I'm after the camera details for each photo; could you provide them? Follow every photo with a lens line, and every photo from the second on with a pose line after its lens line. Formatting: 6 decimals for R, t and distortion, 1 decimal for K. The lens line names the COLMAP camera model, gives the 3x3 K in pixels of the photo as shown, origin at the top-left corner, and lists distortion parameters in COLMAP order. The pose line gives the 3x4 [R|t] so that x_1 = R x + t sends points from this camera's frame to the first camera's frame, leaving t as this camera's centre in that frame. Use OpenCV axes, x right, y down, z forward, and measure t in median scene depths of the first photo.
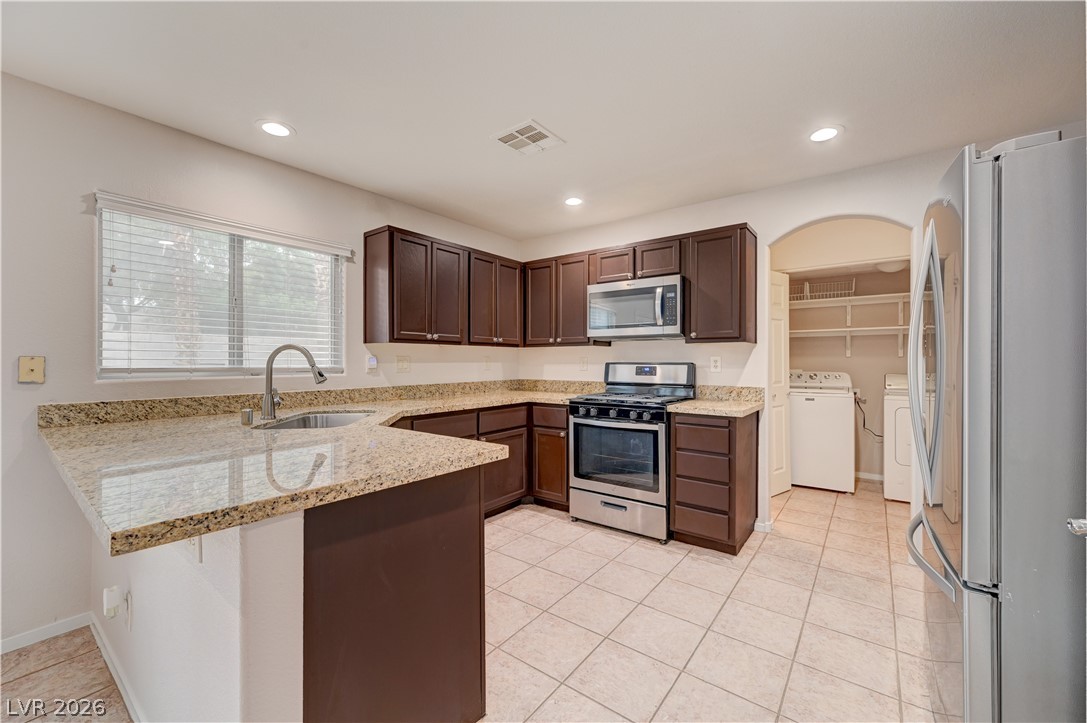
lens RADIAL K [[432.6, 0, 548.3], [0, 432.6, 366.2], [0, 0, 1]] dist [0.001587, 0.000329]
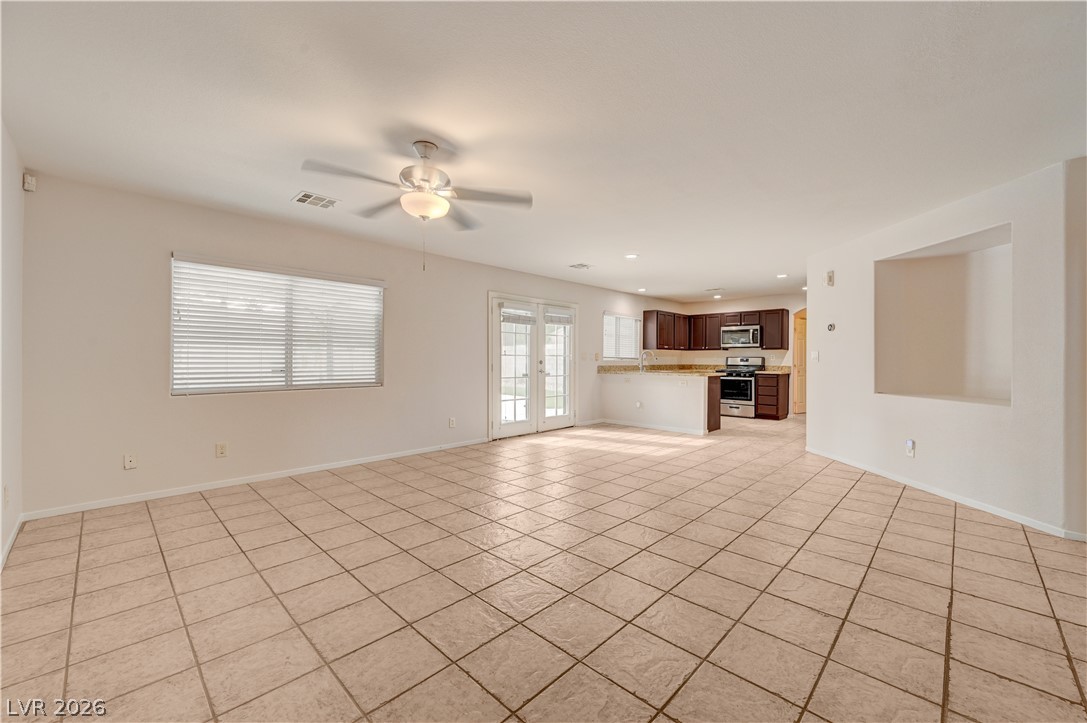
lens RADIAL K [[432.6, 0, 548.3], [0, 432.6, 366.2], [0, 0, 1]] dist [0.001587, 0.000329]
pose [[0.994726, 0.006365, -0.102371, -0.744591], [-0.005192, 0.999918, 0.011714, 0.025279], [0.102437, -0.011121, 0.994677, -1.869270]]
